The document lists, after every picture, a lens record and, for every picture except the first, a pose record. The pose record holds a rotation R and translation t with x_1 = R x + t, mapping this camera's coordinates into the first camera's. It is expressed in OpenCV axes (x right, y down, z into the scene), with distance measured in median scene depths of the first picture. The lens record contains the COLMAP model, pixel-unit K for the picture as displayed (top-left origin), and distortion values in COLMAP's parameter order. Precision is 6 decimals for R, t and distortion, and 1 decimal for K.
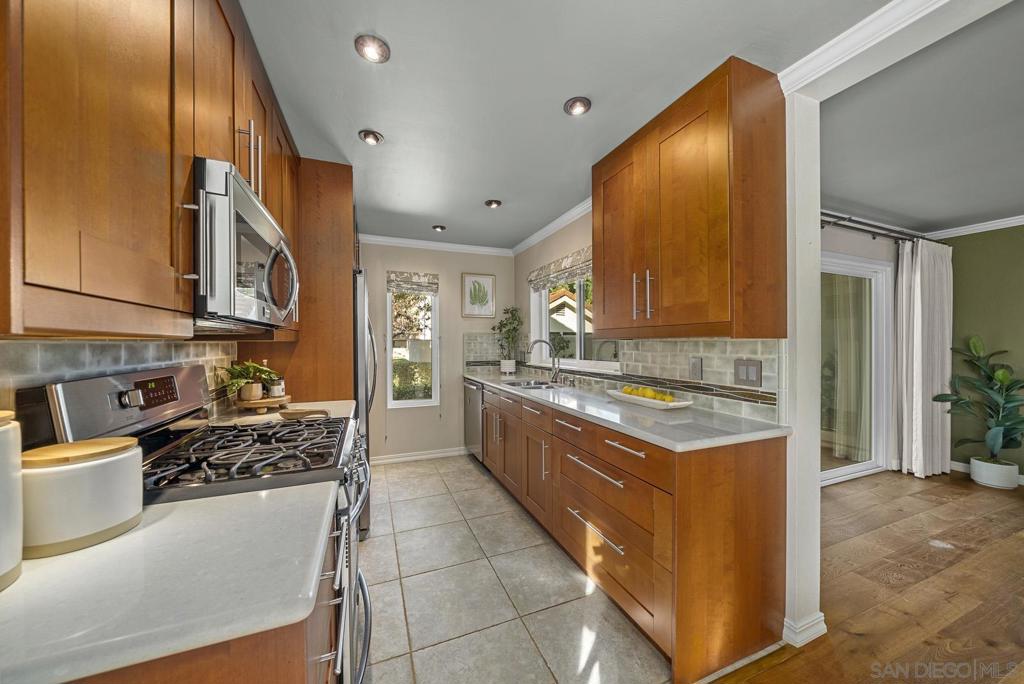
lens RADIAL K [[352.4, 0, 509.2], [0, 352.4, 340.1], [0, 0, 1]] dist [-0.000167, -0.000057]
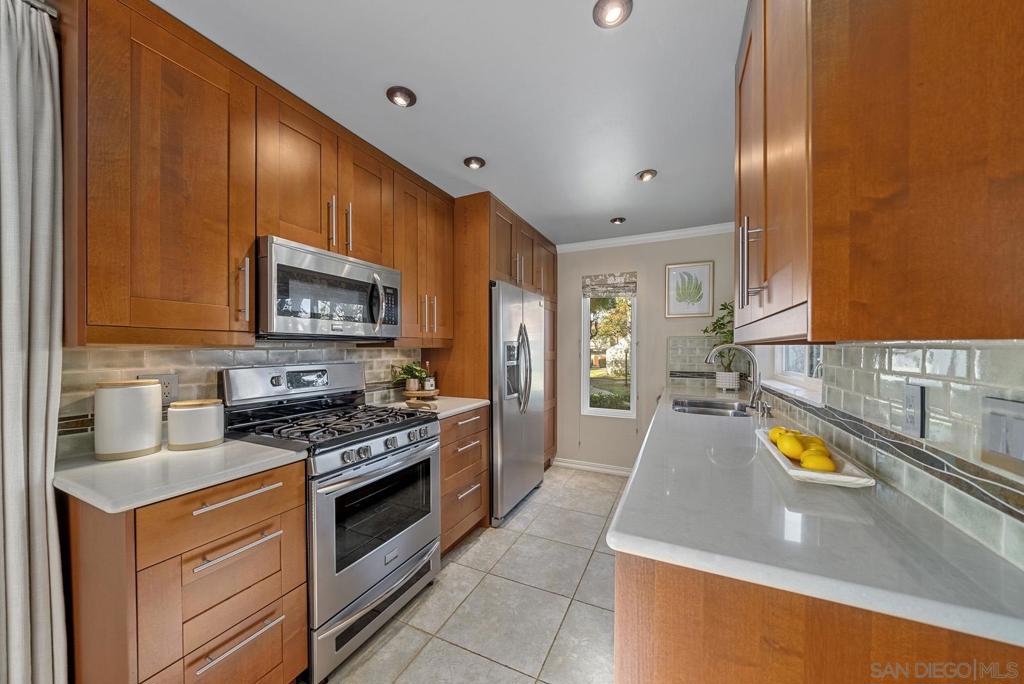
lens RADIAL K [[356.7, 0, 511.7], [0, 356.7, 348.2], [0, 0, 1]] dist [-0.001026, -0.000018]
pose [[0.677167, 0.000750, -0.735829, 0.453884], [0.004991, 0.999972, 0.005612, -0.000243], [0.735813, -0.007473, 0.677144, 0.292620]]
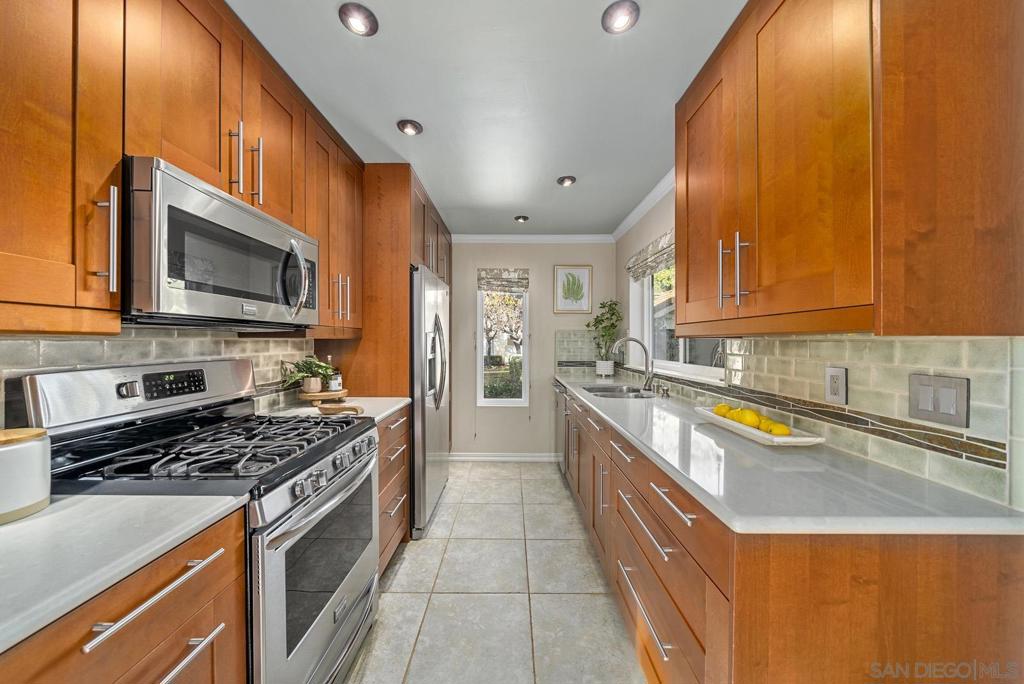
lens RADIAL K [[351.4, 0, 511.2], [0, 351.4, 339.1], [0, 0, 1]] dist [-0.001093, -0.000052]
pose [[0.926995, 0.003686, -0.375057, 0.203649], [-0.002617, 0.999991, 0.003361, 0.000093], [0.375066, -0.002135, 0.926996, 0.189583]]
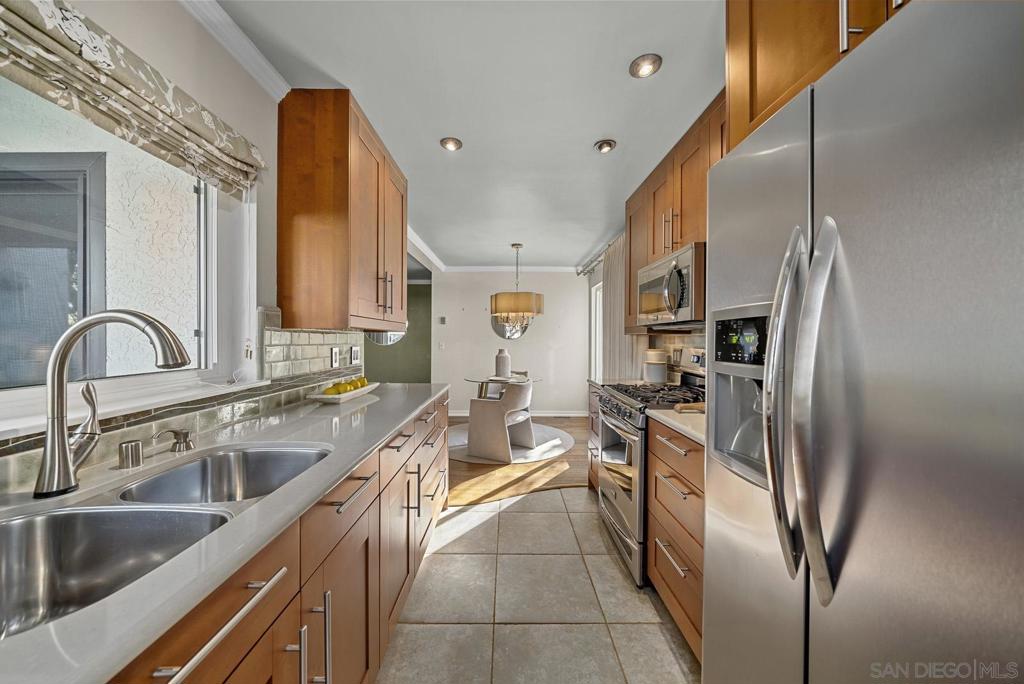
lens RADIAL K [[352.4, 0, 509.2], [0, 352.4, 340.1], [0, 0, 1]] dist [-0.000167, -0.000057]
pose [[-0.929857, -0.001028, 0.367920, -0.348275], [-0.002137, 0.999994, -0.002605, 0.025757], [-0.367915, -0.003208, -0.929854, 1.604099]]
